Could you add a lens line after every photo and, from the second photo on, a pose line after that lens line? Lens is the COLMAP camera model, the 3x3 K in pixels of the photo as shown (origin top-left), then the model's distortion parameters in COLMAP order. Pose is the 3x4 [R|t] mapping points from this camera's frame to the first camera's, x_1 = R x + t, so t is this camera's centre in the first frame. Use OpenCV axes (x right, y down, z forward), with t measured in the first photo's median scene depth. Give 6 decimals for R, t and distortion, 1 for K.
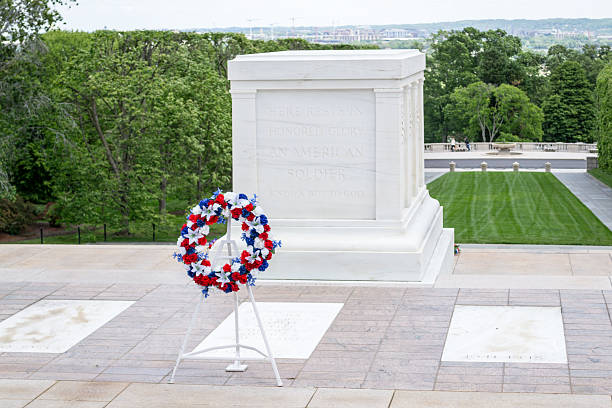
lens RADIAL K [[1379.9, 0, 306.3], [0, 1379.9, 220.8], [0, 0, 1]] dist [0.492900, 0.000000]
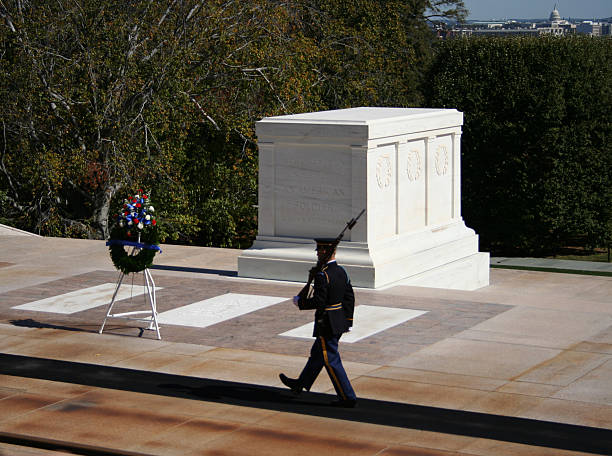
lens RADIAL K [[1541.9, 0, 304.0], [0, 1541.9, 228.7], [0, 0, 1]] dist [0.172612, 0.000000]
pose [[0.944264, 0.055506, -0.324477, 0.504492], [-0.054797, 0.998433, 0.011332, -0.028436], [0.324598, 0.007080, 0.945826, -0.459046]]
